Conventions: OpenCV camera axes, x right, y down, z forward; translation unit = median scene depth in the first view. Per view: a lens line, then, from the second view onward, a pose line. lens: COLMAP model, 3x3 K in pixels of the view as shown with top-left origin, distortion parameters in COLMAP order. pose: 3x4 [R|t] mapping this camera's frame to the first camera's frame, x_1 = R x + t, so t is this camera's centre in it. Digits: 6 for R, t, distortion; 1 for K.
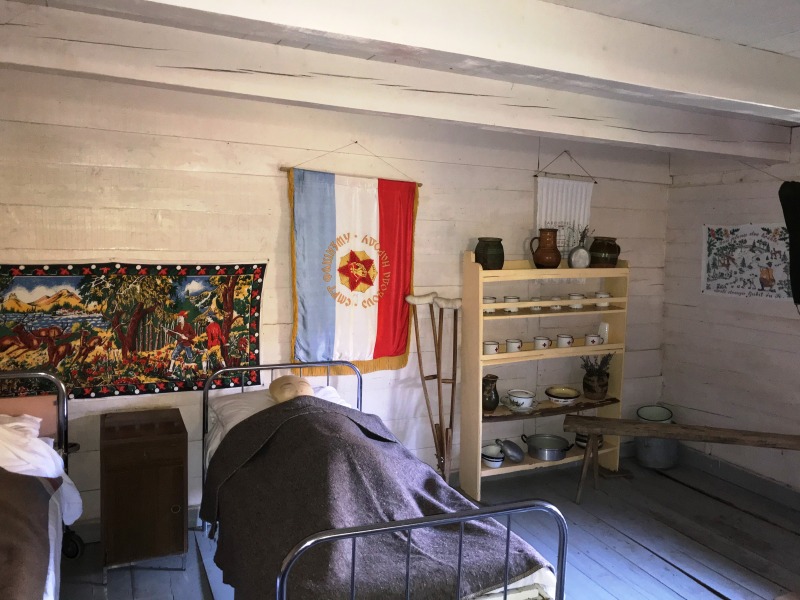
lens RADIAL K [[662.6, 0, 400.0], [0, 662.6, 296.8], [0, 0, 1]] dist [0.013054, 0.003528]
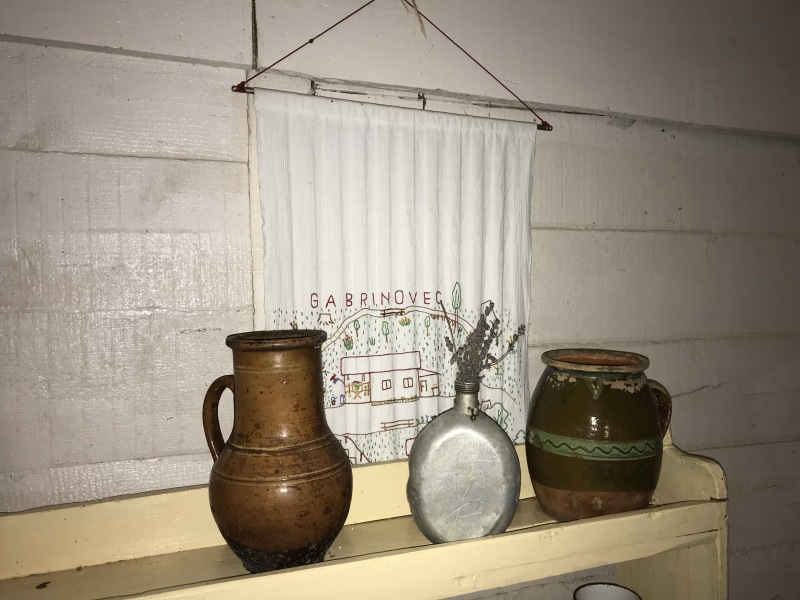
lens RADIAL K [[662.6, 0, 392.6], [0, 662.6, 300.9], [0, 0, 1]] dist [0.013054, 0.003528]
pose [[0.996760, -0.047088, -0.065216, 0.344810], [0.040327, 0.994031, -0.101375, -0.116654], [0.069600, 0.098416, 0.992708, 1.038725]]
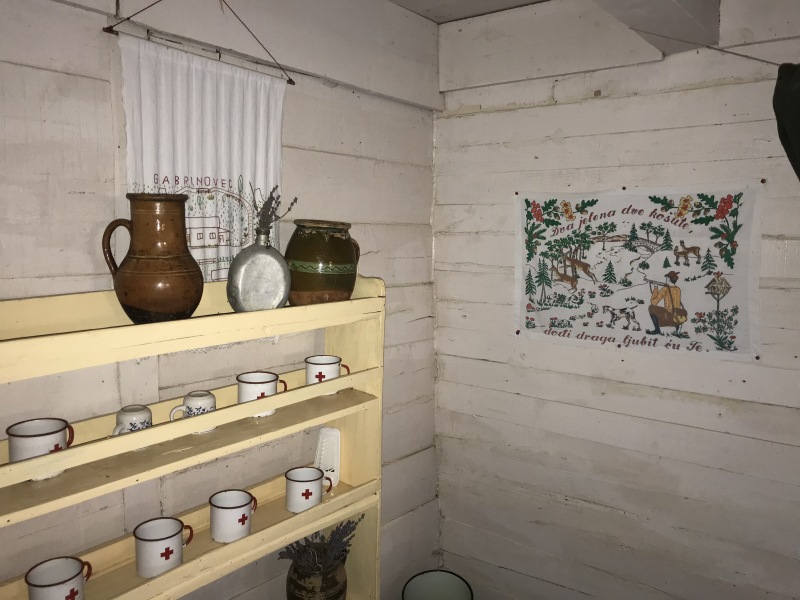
lens RADIAL K [[662.6, 0, 397.8], [0, 662.6, 296.5], [0, 0, 1]] dist [0.013054, 0.003528]
pose [[0.898509, -0.056265, 0.435334, 0.237074], [0.049659, 0.998413, 0.026546, -0.071162], [-0.436137, -0.002233, 0.899877, 0.844605]]
